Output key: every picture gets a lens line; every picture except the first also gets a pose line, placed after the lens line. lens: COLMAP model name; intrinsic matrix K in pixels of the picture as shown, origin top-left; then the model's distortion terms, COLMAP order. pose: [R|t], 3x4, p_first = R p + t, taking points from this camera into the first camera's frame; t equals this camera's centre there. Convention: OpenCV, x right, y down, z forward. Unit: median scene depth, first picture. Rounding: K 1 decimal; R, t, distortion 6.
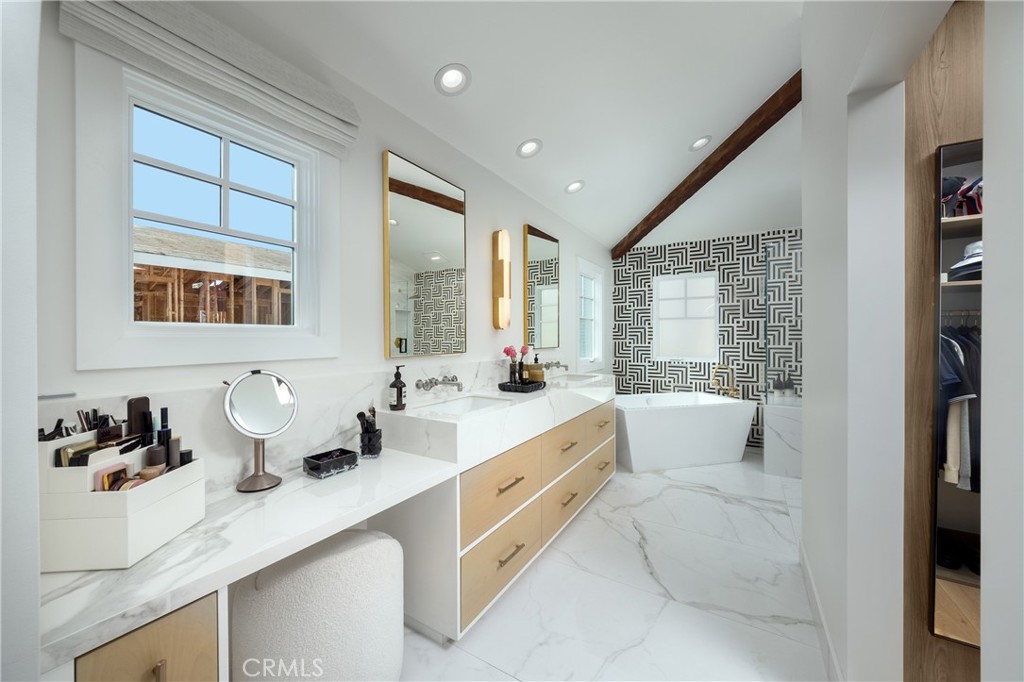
lens RADIAL K [[396.8, 0, 507.0], [0, 396.8, 335.8], [0, 0, 1]] dist [-0.015198, -0.000642]
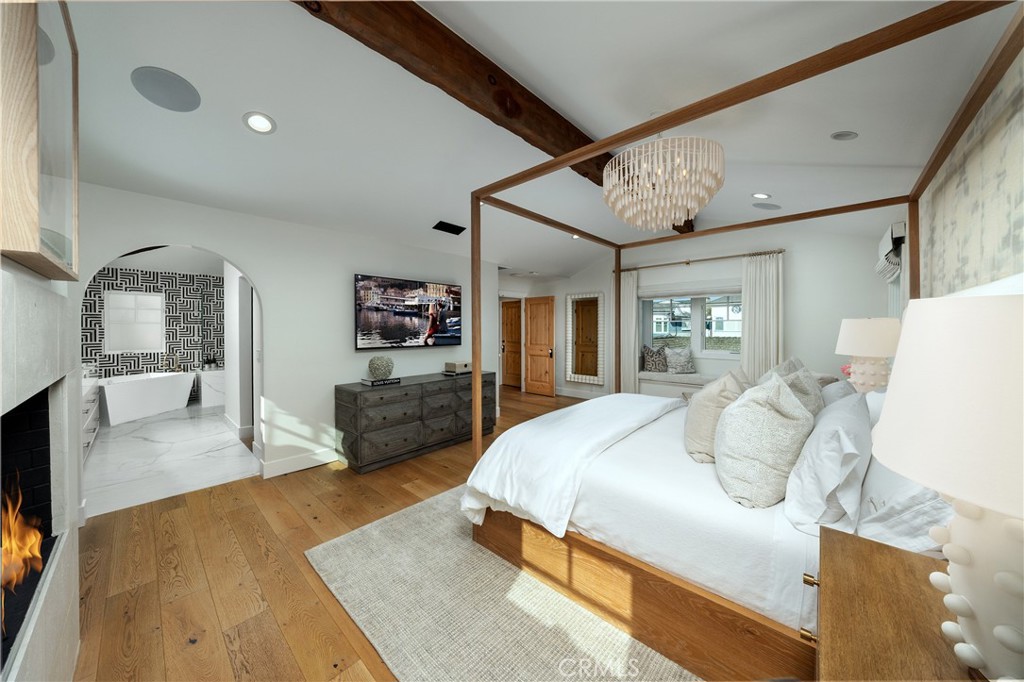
lens RADIAL K [[366.5, 0, 505.7], [0, 366.5, 332.1], [0, 0, 1]] dist [-0.002321, -0.000171]
pose [[0.243822, -0.003473, 0.969814, -0.625722], [0.004436, 0.999987, 0.002466, -0.009939], [-0.969810, 0.003701, 0.243834, -0.762882]]
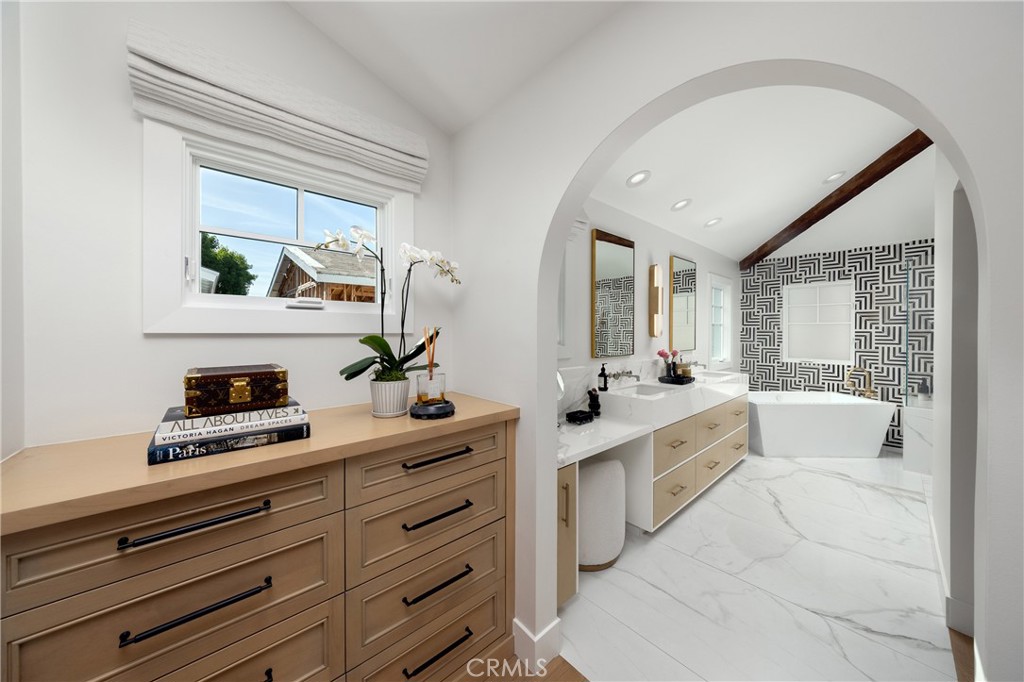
lens RADIAL K [[366.5, 0, 511.6], [0, 366.5, 332.3], [0, 0, 1]] dist [-0.002321, -0.000171]
pose [[0.962700, 0.004799, -0.270527, -0.104651], [-0.004269, 0.999988, 0.002548, -0.023719], [0.270536, -0.001298, 0.962709, -0.237241]]
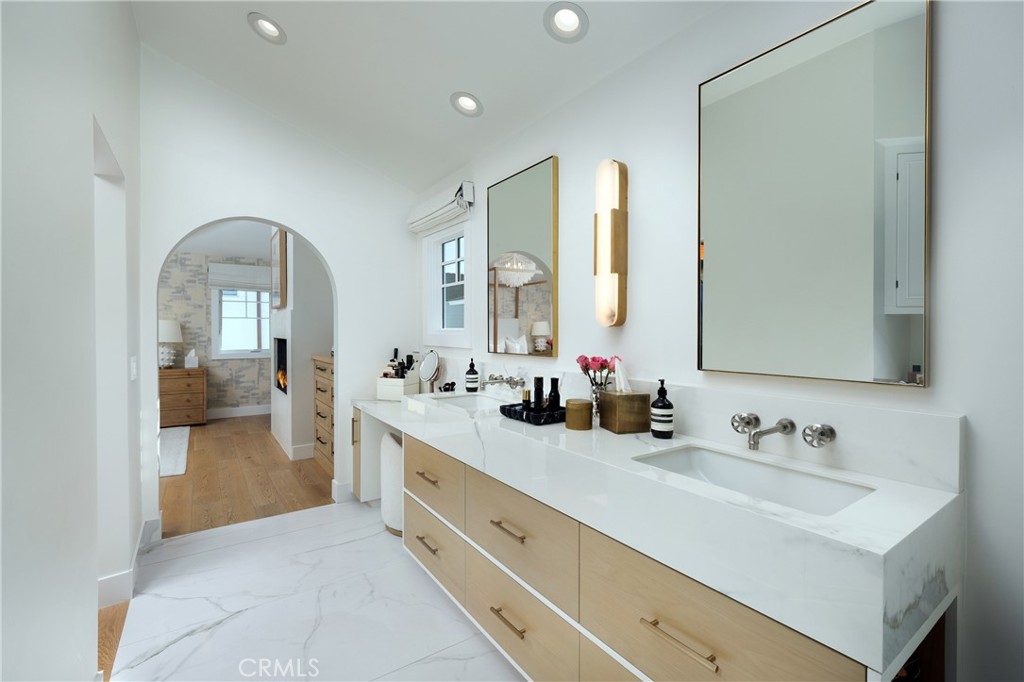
lens RADIAL K [[487.8, 0, 508.5], [0, 487.8, 337.7], [0, 0, 1]] dist [0.000528, 0.000107]
pose [[-0.451969, 0.005134, -0.892019, 0.499668], [-0.011391, 0.999869, 0.011527, -0.005032], [0.891961, 0.015371, -0.451851, 0.831517]]
